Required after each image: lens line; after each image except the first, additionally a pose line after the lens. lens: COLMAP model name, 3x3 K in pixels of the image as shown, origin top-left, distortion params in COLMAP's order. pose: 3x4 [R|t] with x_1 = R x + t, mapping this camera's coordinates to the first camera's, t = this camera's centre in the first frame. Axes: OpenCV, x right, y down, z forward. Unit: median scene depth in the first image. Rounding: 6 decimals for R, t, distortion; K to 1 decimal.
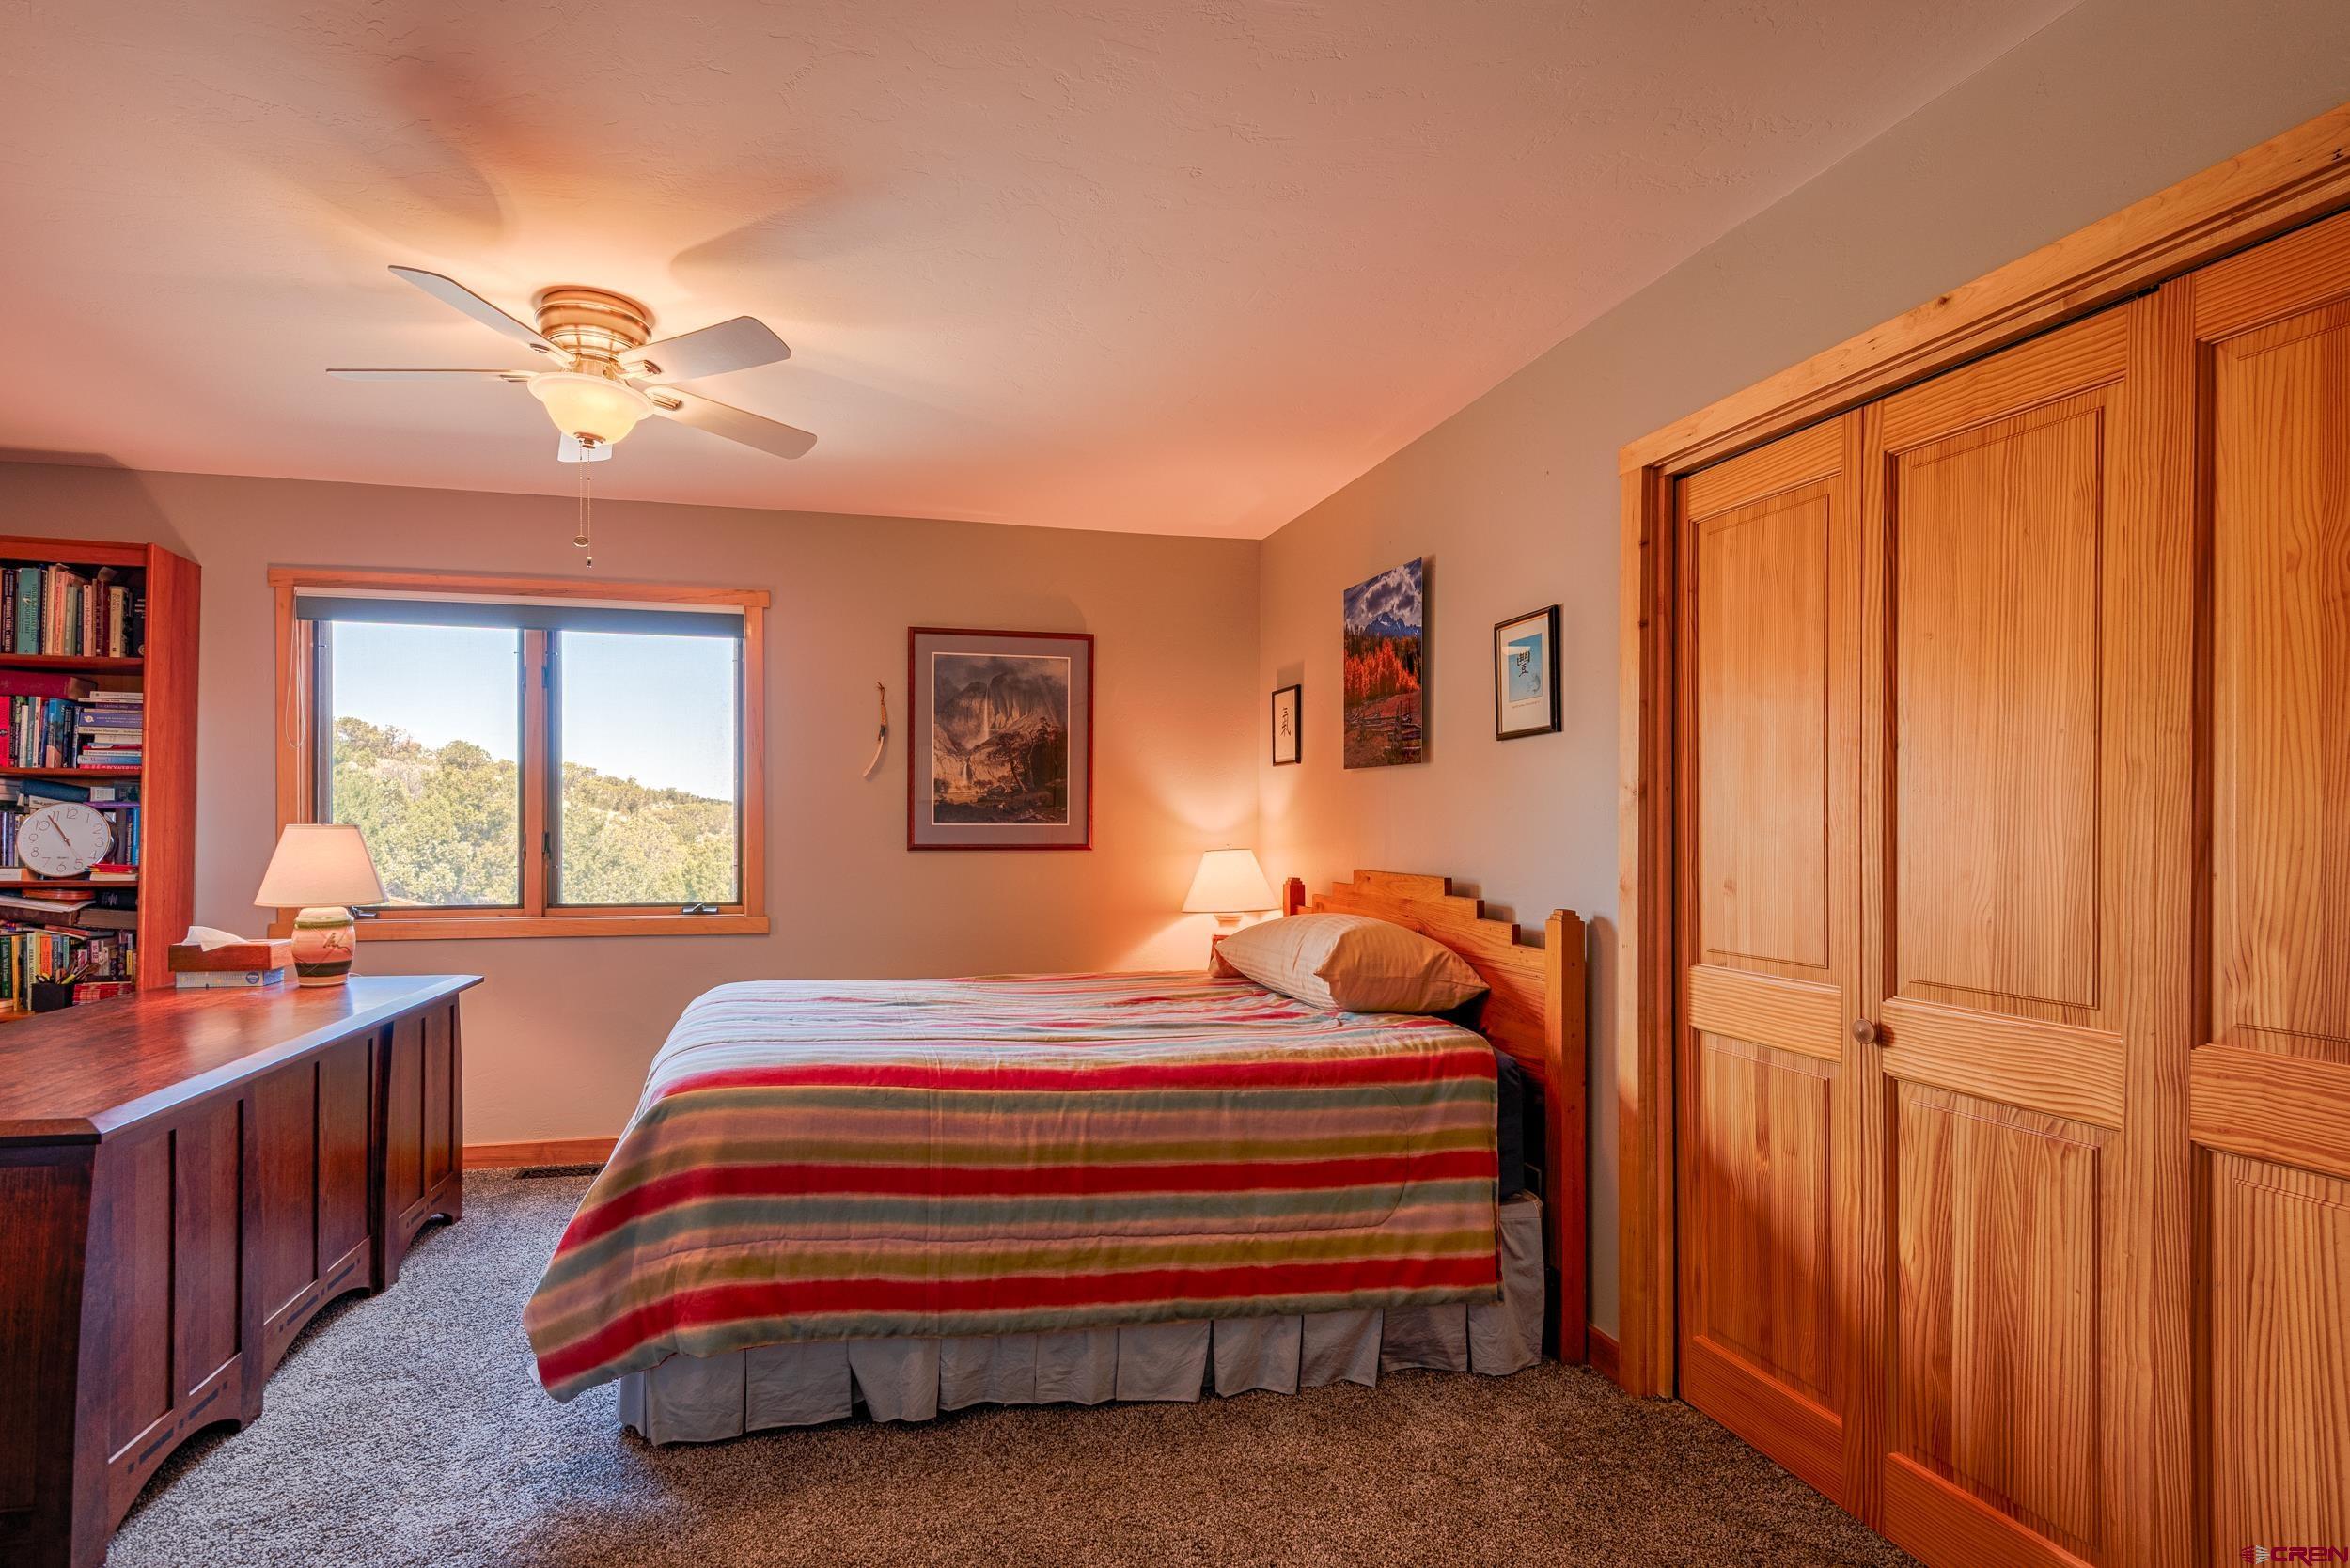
lens RADIAL K [[1084.6, 0, 1200.3], [0, 1084.6, 765.5], [0, 0, 1]] dist [0.022226, -0.015106]
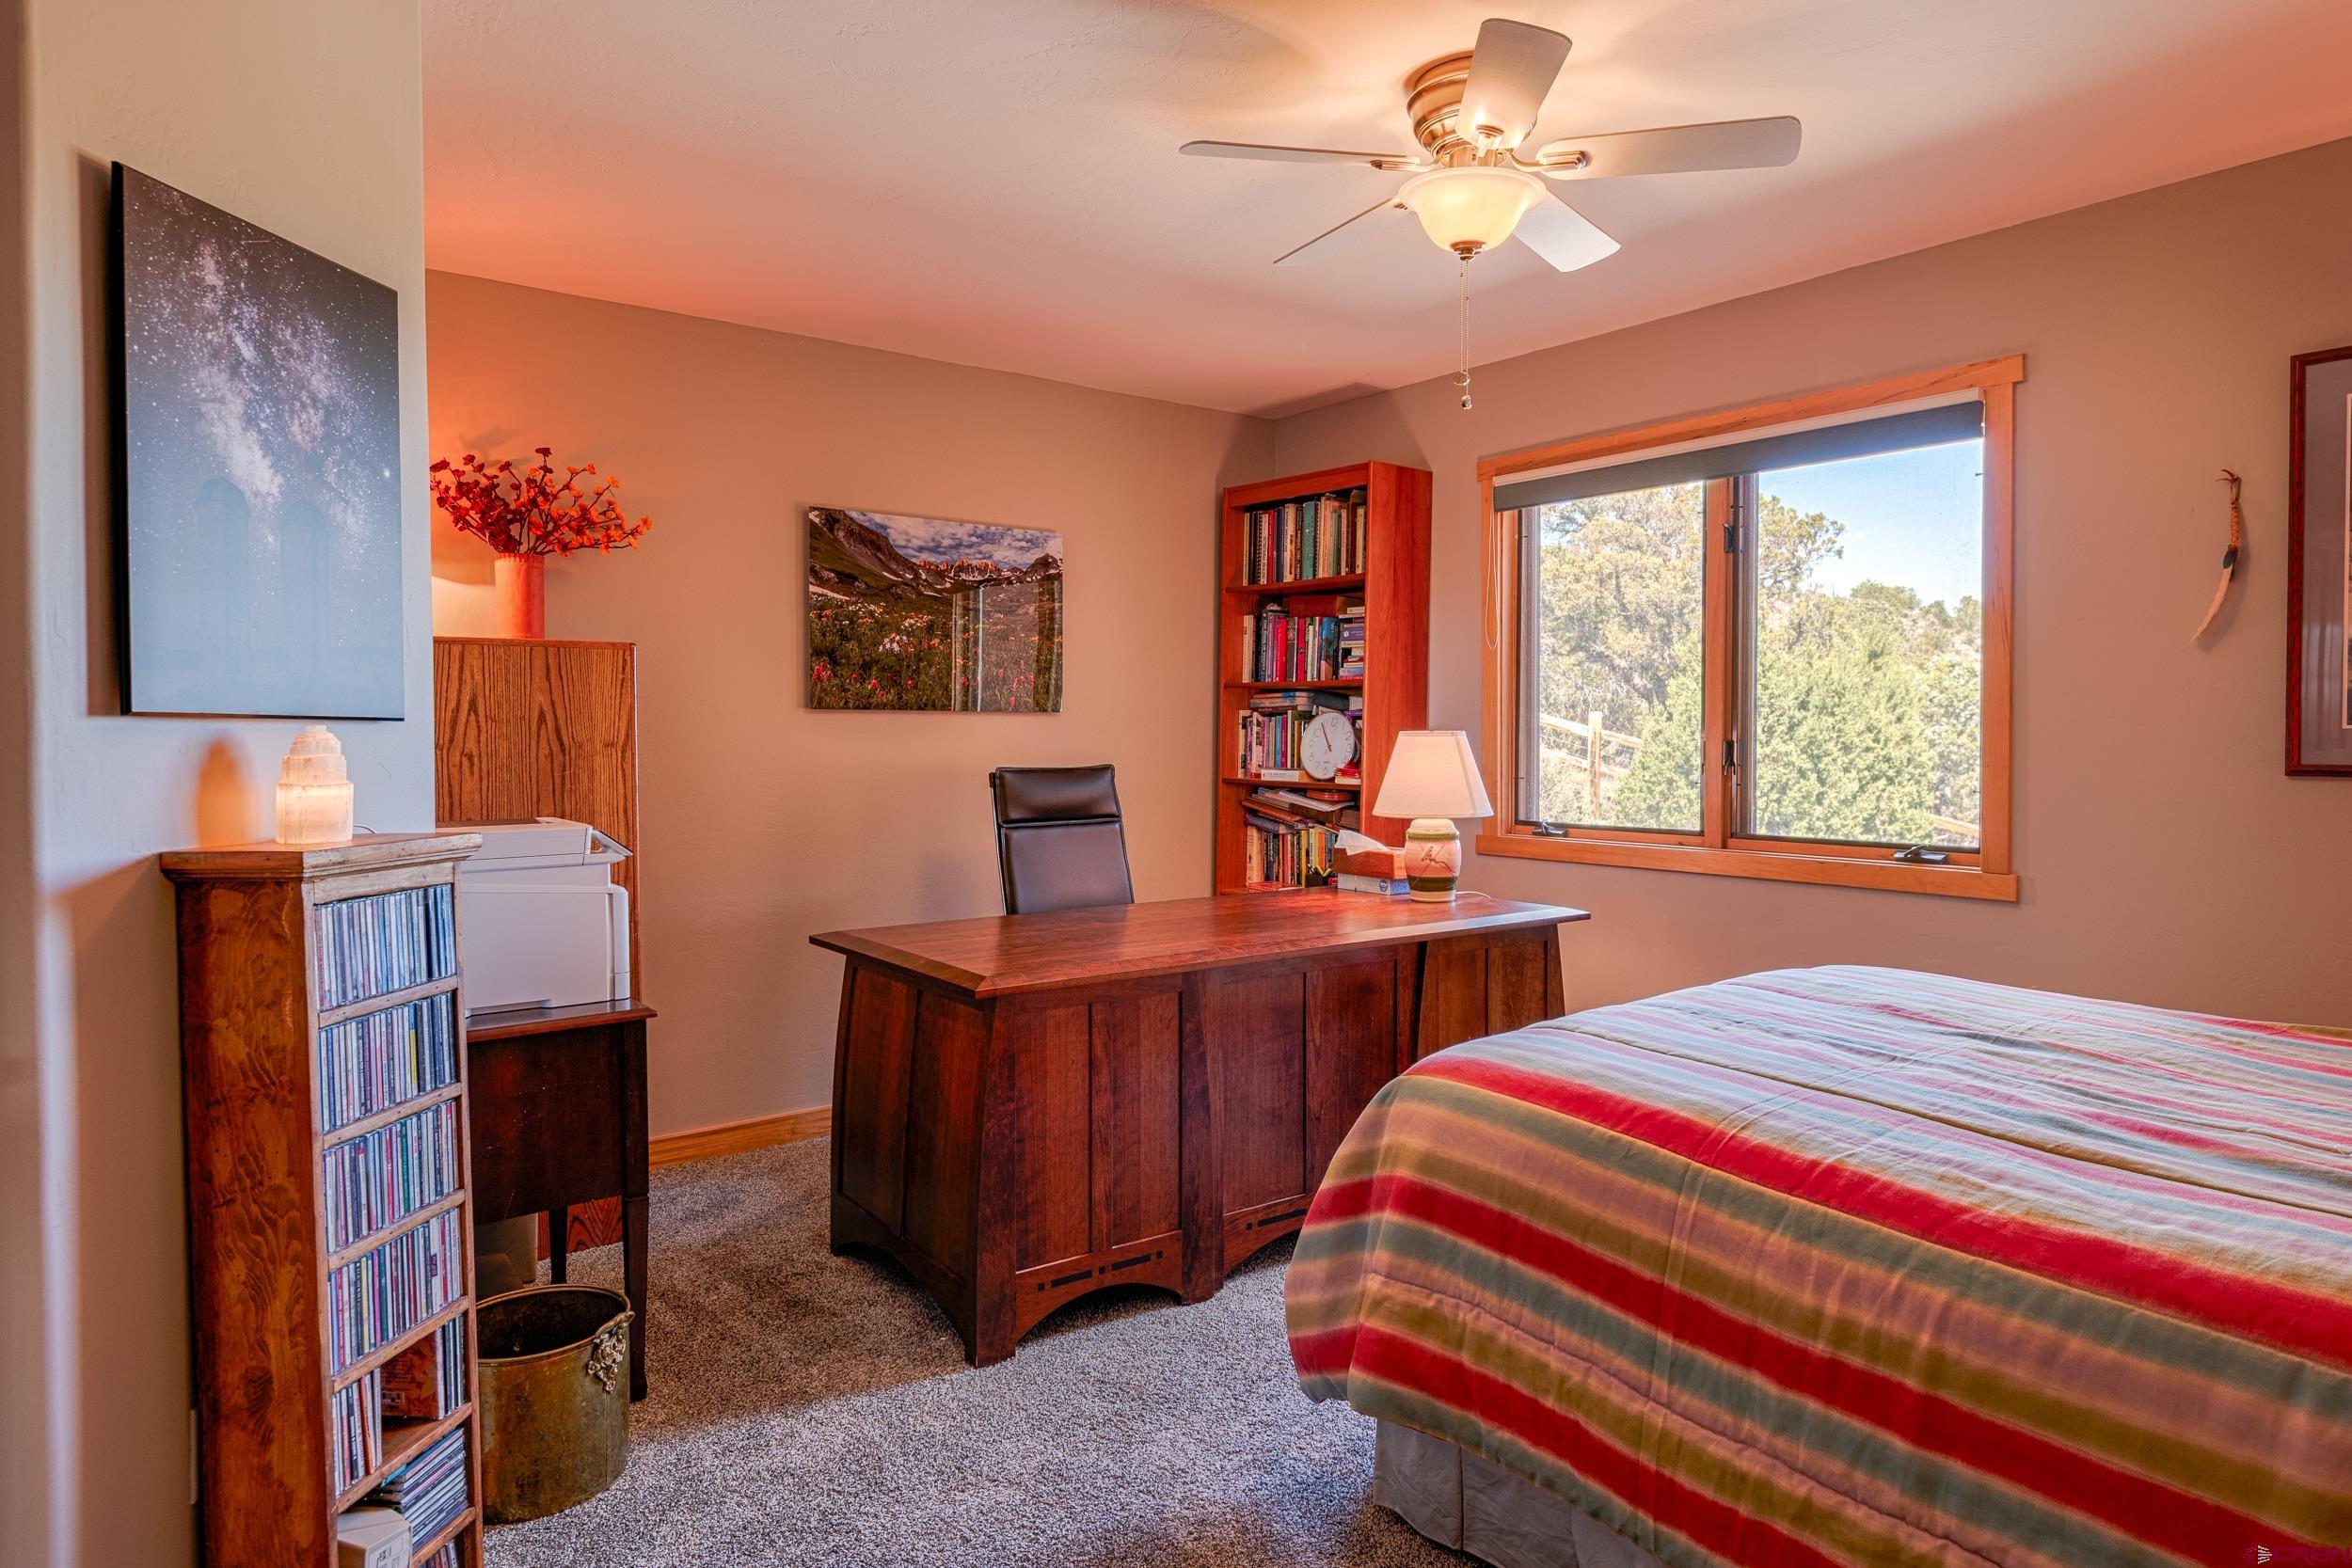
lens RADIAL K [[1501.1, 0, 1175.3], [0, 1501.1, 705.5], [0, 0, 1]] dist [0.022202, -0.034000]
pose [[0.369254, -0.019948, -0.929114, 0.412061], [0.055183, 0.998476, 0.000494, 0.024994], [0.927689, -0.051454, 0.369792, 0.412549]]
